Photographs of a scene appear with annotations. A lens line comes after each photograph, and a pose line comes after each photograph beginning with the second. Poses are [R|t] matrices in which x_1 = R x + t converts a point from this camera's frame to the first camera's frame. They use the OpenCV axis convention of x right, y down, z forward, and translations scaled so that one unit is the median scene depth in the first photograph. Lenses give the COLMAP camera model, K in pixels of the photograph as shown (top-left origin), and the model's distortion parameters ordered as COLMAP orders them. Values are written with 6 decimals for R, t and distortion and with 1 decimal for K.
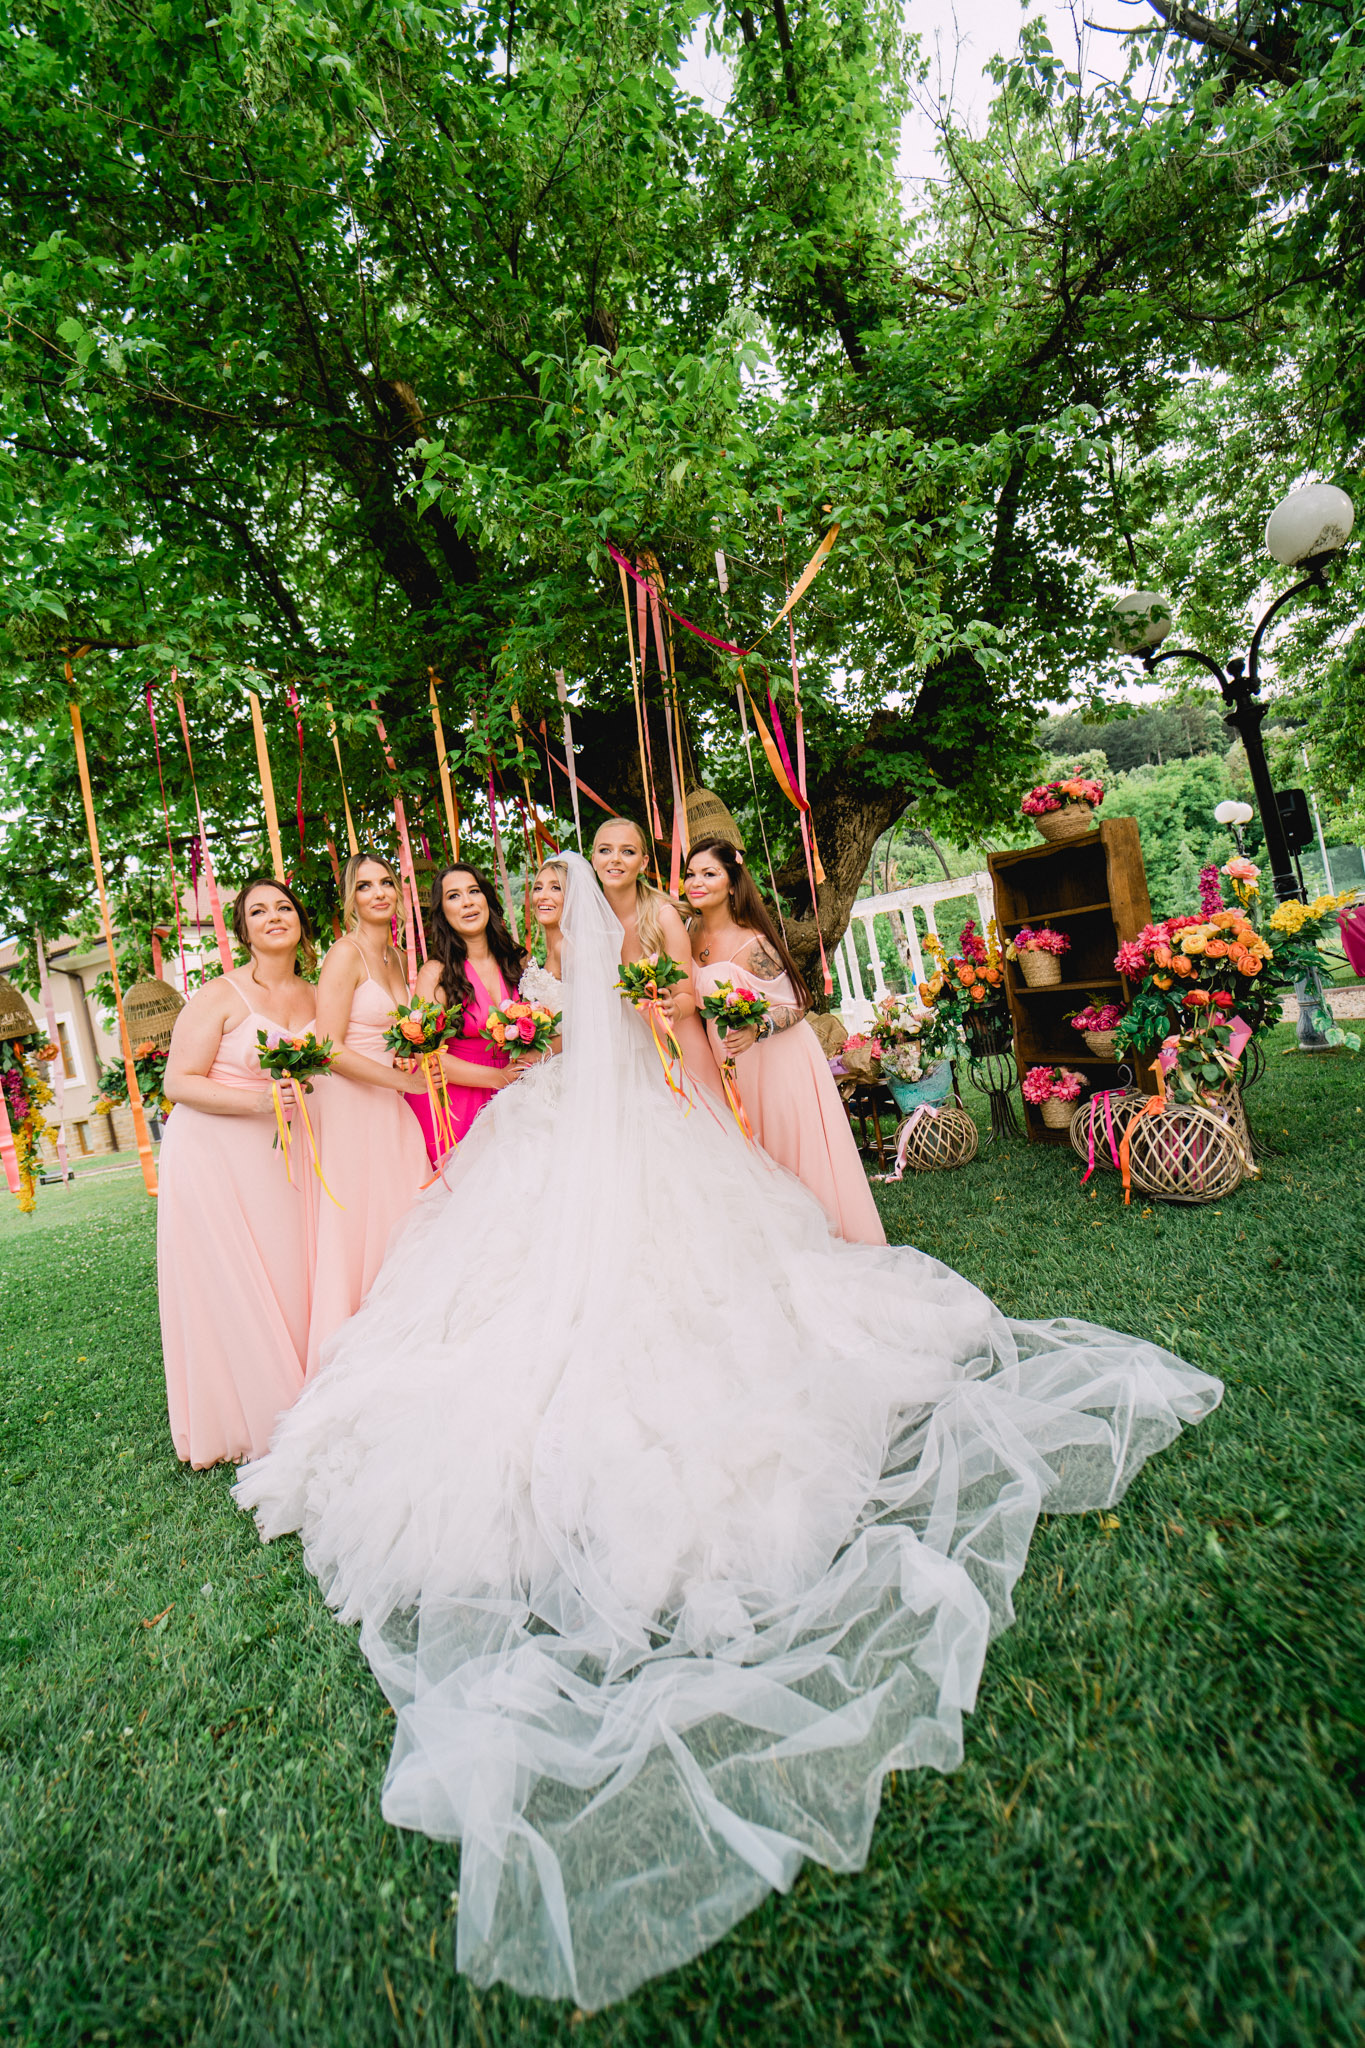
lens RADIAL K [[855.1, 0, 671.5], [0, 855.1, 1006.8], [0, 0, 1]] dist [-0.021233, 0.000027]
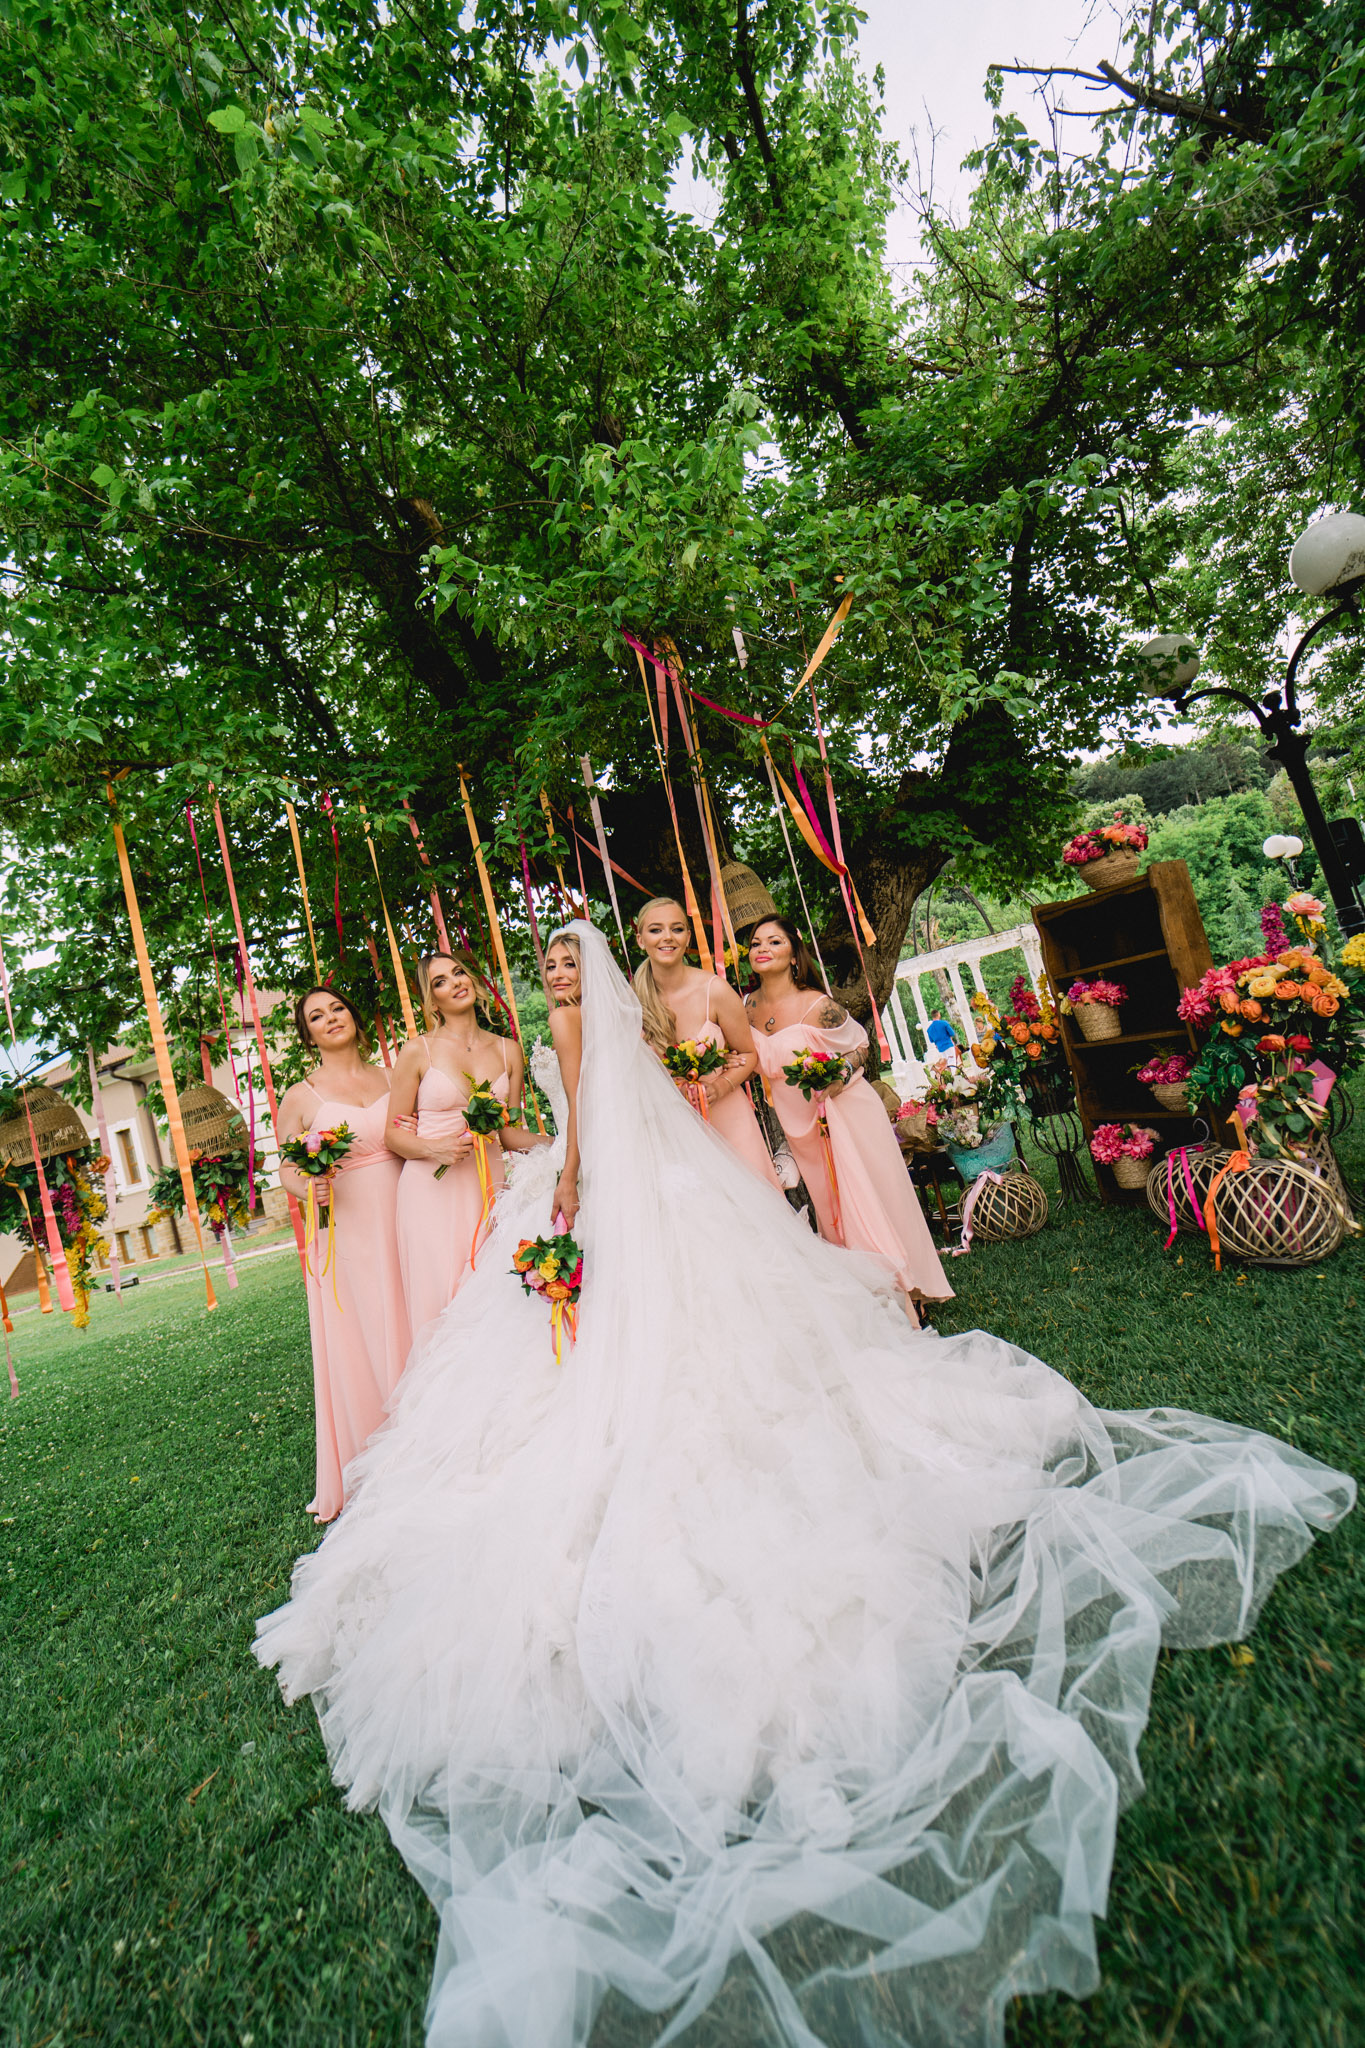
lens RADIAL K [[854.1, 0, 673.3], [0, 854.1, 1017.6], [0, 0, 1]] dist [-0.017074, -0.003490]
pose [[0.996794, -0.061499, -0.051190, 0.005510], [0.057617, 0.995582, -0.074140, -0.005843], [0.055524, 0.070953, 0.995933, 0.019464]]
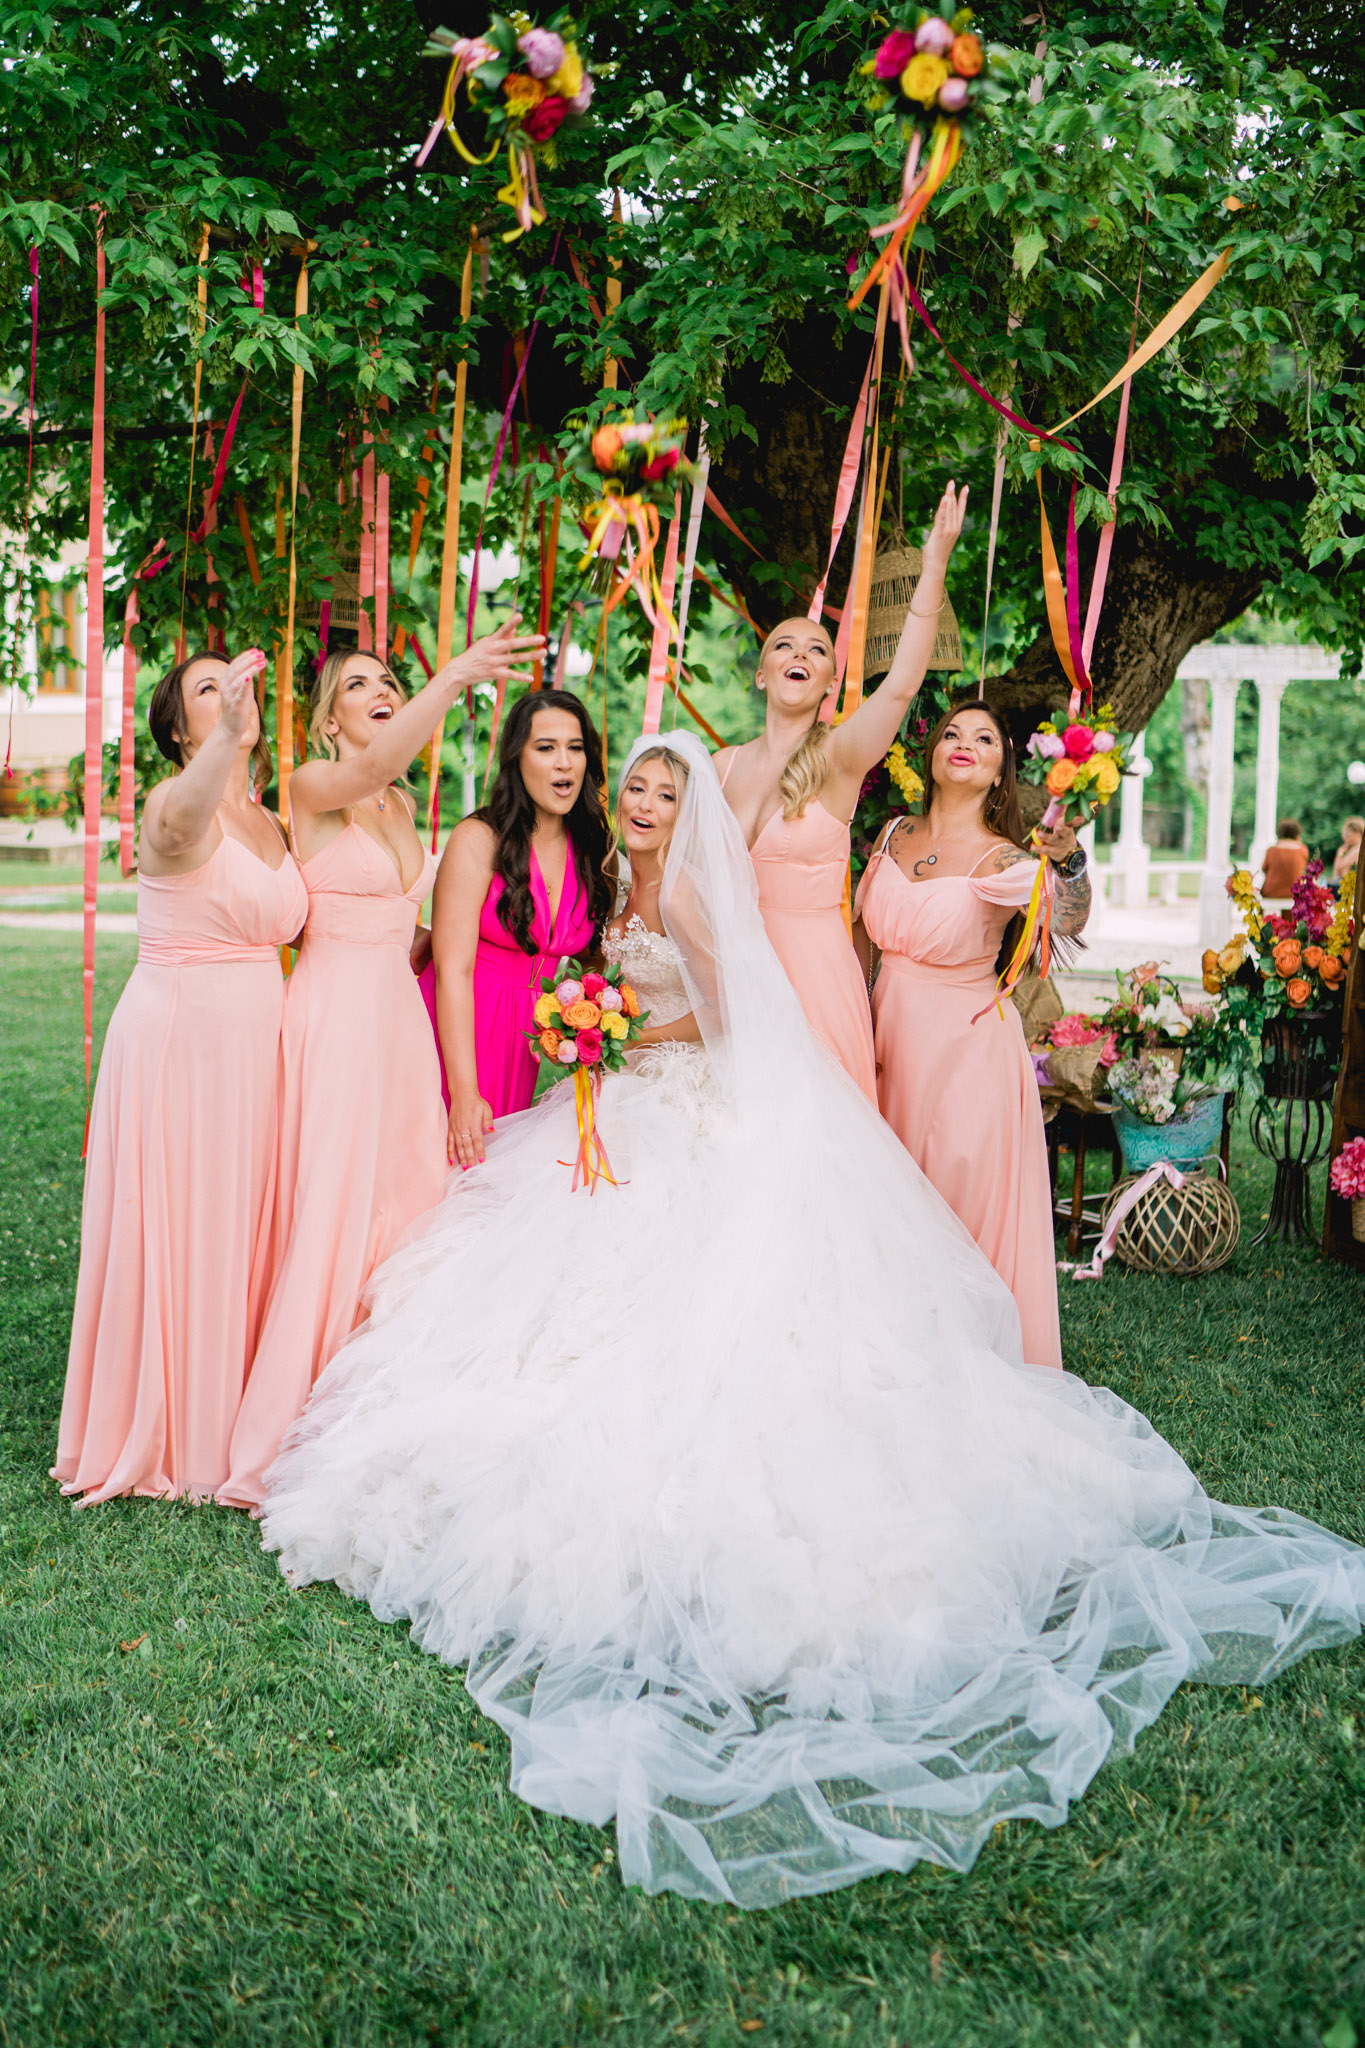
lens RADIAL K [[1992.9, 0, 682.5], [0, 1992.9, 1024.0], [0, 0, 1]] dist [-0.075384, 0.003971]
pose [[0.980105, 0.193128, 0.045773, -0.114048], [-0.197497, 0.971880, 0.128232, -0.090095], [-0.019721, -0.134721, 0.990687, -0.344426]]
